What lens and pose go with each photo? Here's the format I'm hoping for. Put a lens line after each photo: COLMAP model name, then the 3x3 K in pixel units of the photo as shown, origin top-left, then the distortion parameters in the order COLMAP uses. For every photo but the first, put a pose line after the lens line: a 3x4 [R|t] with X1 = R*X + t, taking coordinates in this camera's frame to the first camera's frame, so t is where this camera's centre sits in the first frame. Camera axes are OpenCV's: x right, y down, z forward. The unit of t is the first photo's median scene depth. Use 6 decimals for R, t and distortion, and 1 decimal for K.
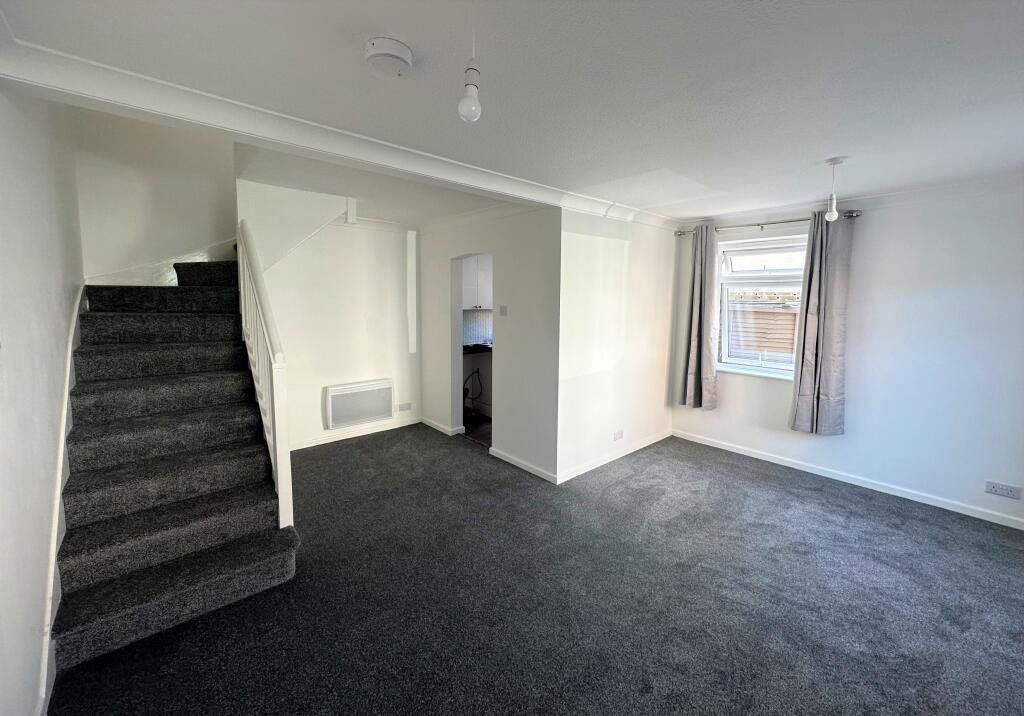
lens RADIAL K [[408.7, 0, 508.4], [0, 408.7, 331.6], [0, 0, 1]] dist [0.003674, -0.000586]
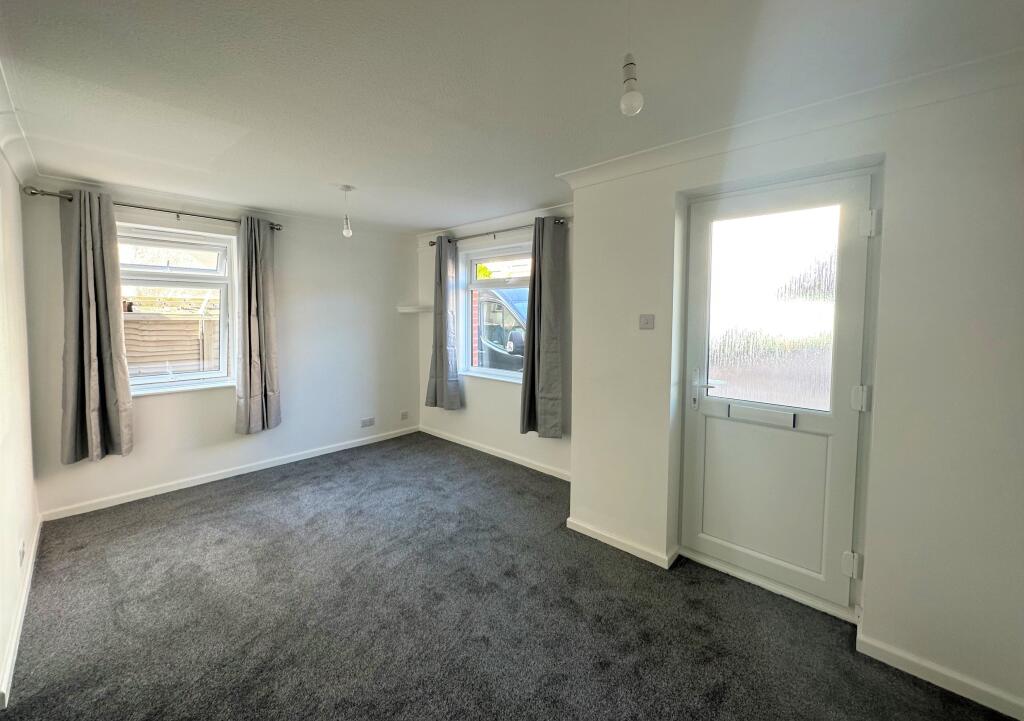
lens RADIAL K [[414.3, 0, 514.9], [0, 414.3, 334.6], [0, 0, 1]] dist [-0.000201, 0.000130]
pose [[-0.103519, -0.059919, 0.992821, -0.408747], [0.076814, 0.994721, 0.068043, -0.019188], [-0.991657, 0.083307, -0.098370, 0.522213]]
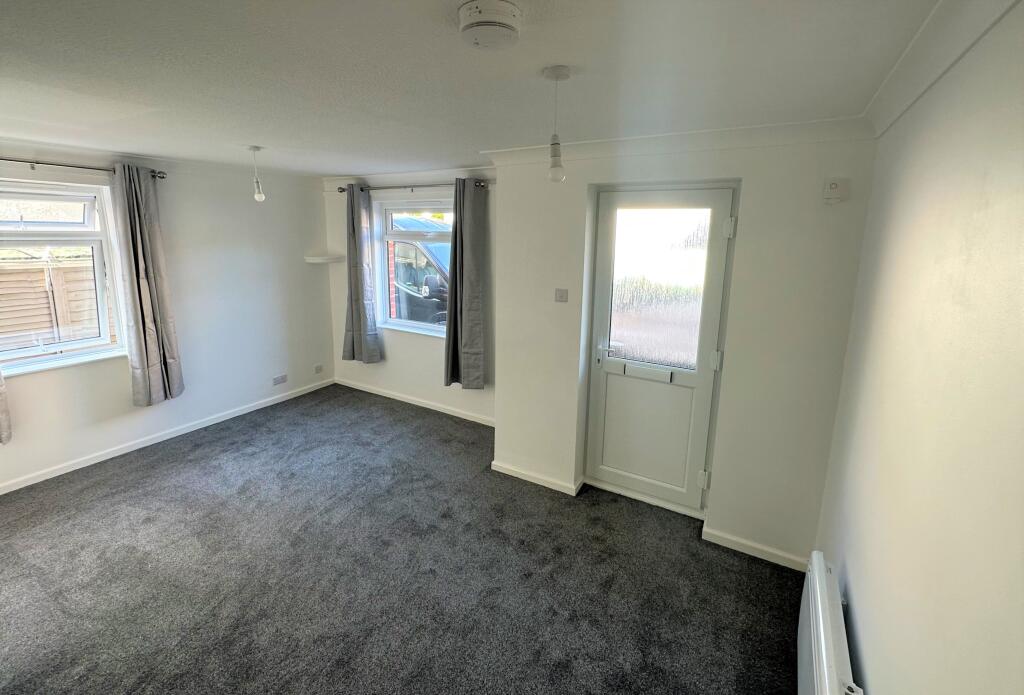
lens RADIAL K [[443.2, 0, 515.7], [0, 443.2, 309.4], [0, 0, 1]] dist [-0.001571, 0.000712]
pose [[-0.314413, -0.178886, 0.932279, -0.530179], [0.059868, 0.976393, 0.207541, -0.150698], [-0.947396, 0.121067, -0.296281, 0.580723]]
